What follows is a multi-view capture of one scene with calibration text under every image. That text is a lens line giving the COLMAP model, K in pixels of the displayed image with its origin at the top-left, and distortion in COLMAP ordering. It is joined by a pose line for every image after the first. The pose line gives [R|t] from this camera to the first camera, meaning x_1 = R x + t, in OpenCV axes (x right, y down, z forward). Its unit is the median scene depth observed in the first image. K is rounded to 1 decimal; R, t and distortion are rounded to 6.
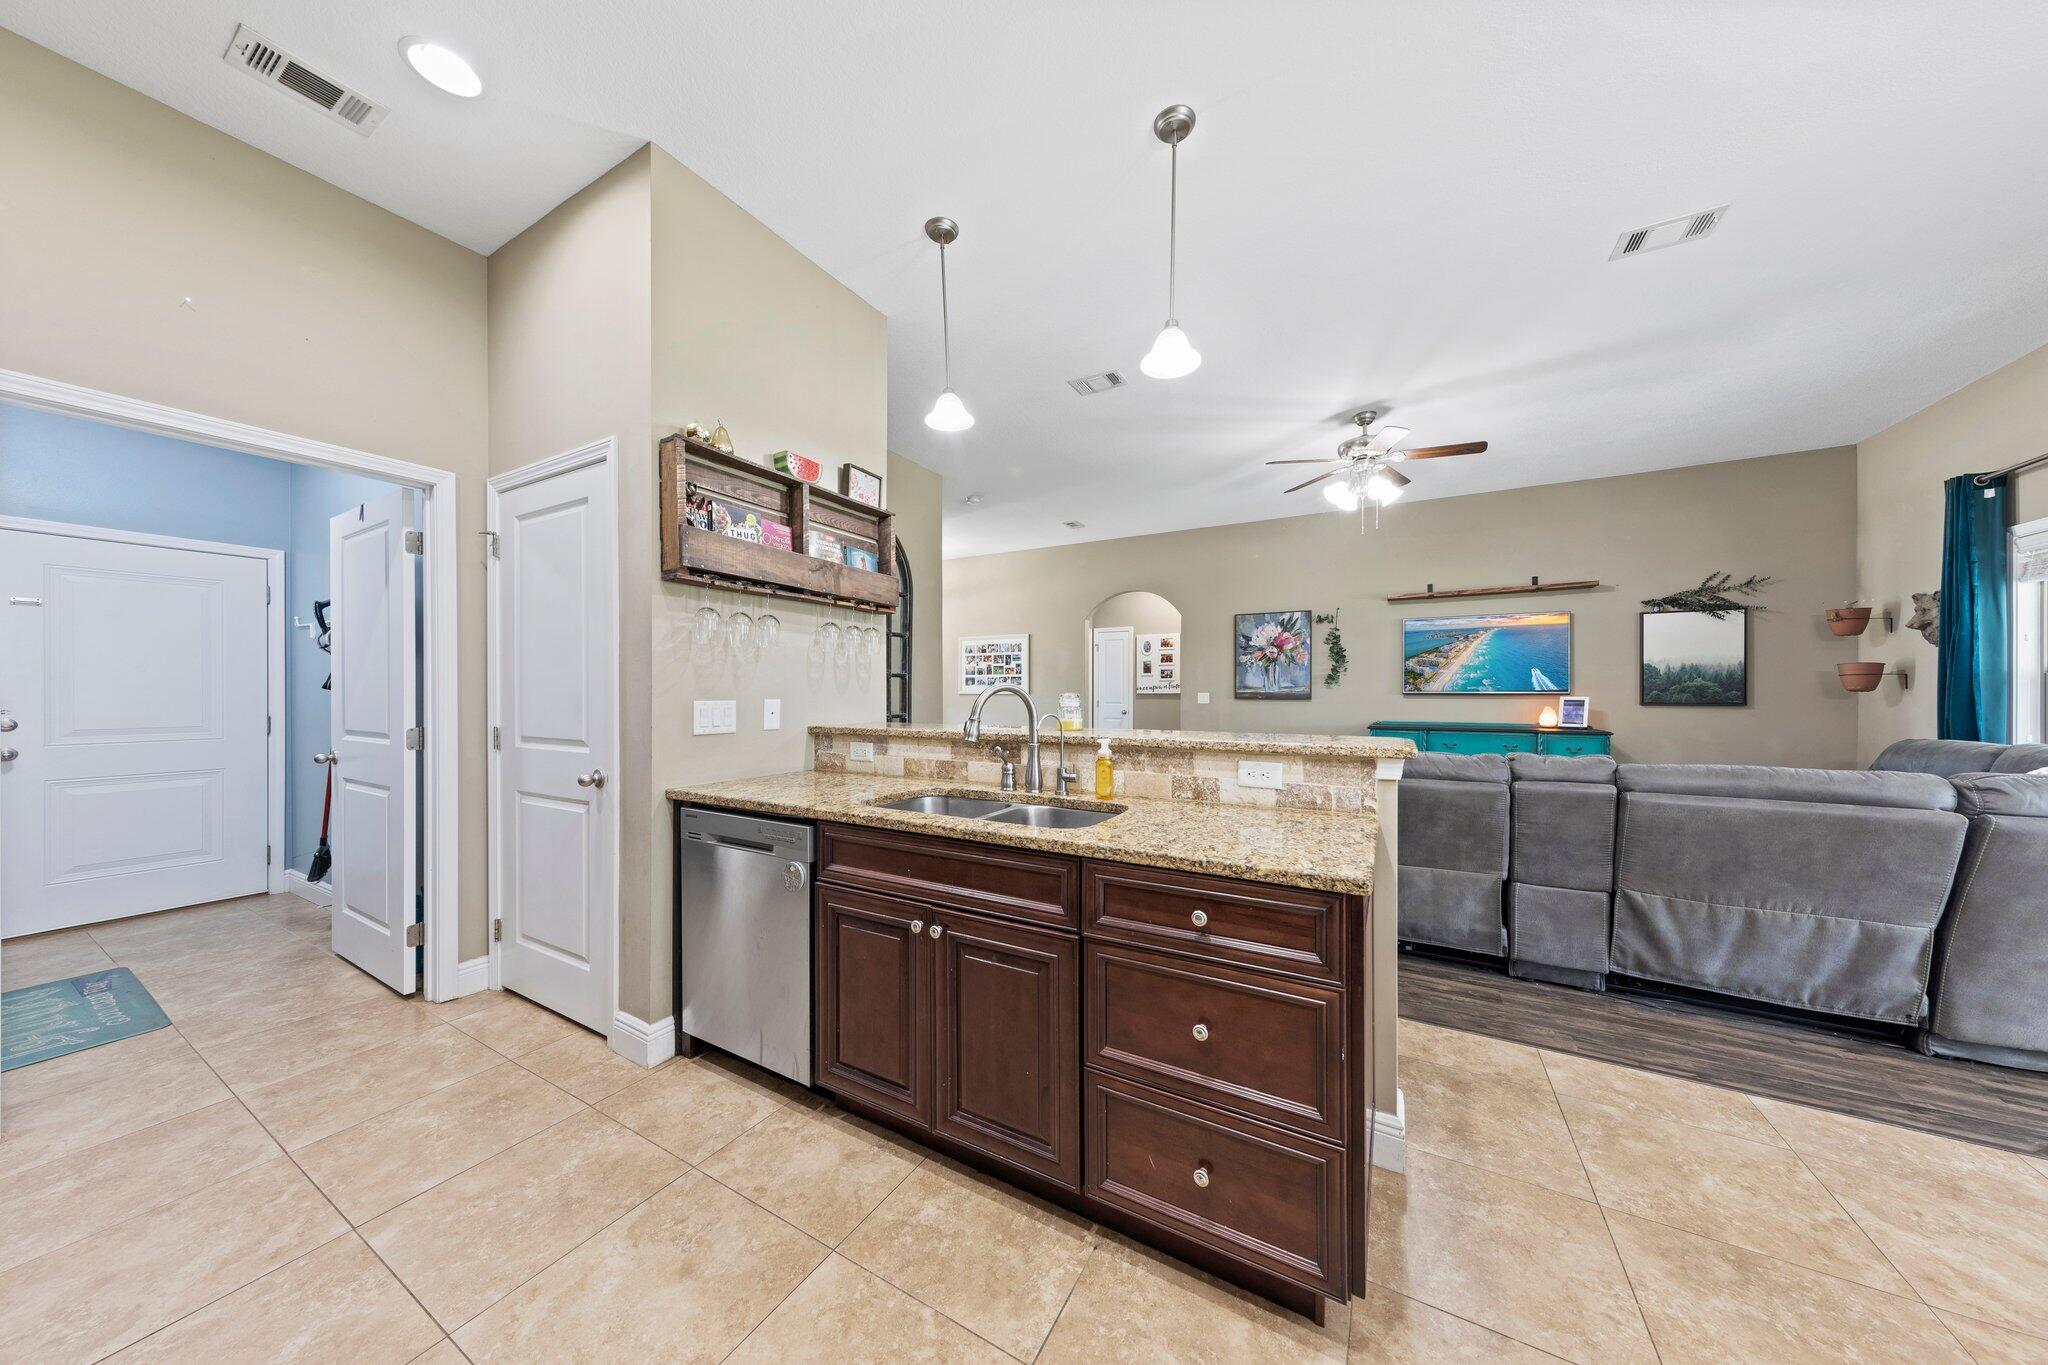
lens RADIAL K [[646.5, 0, 1029.3], [0, 646.5, 693.2], [0, 0, 1]] dist [0.005624, -0.000282]
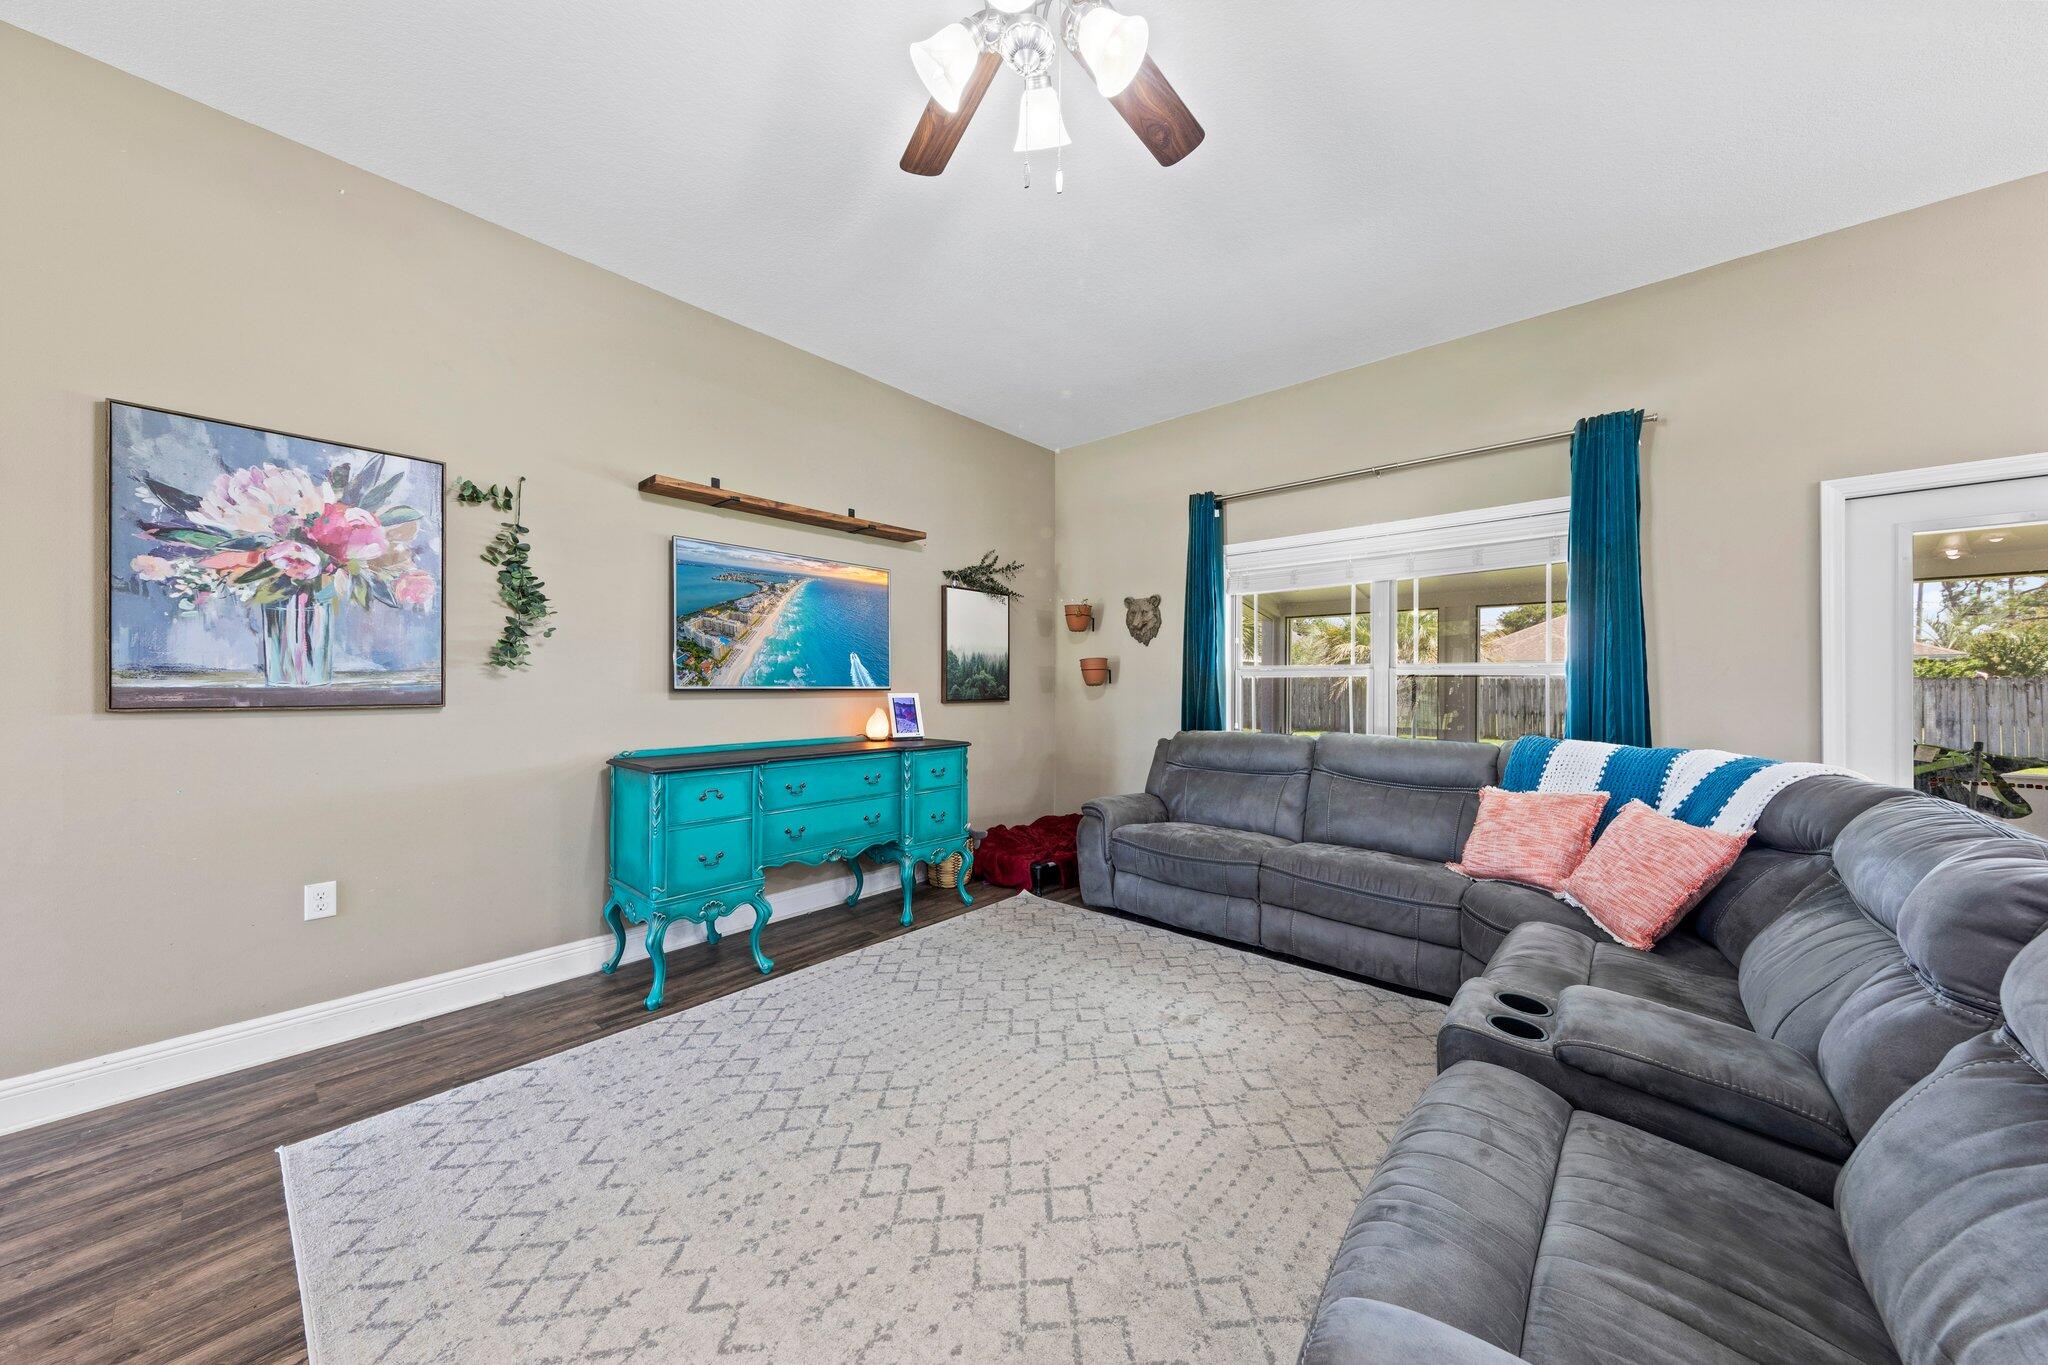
lens RADIAL K [[682.8, 0, 1019.2], [0, 682.8, 677.7], [0, 0, 1]] dist [0.008082, -0.000547]
pose [[0.207306, 0.010817, 0.978216, 0.301137], [0.000797, 0.999937, -0.011226, -0.004752], [-0.978276, 0.003106, 0.207284, 1.480620]]
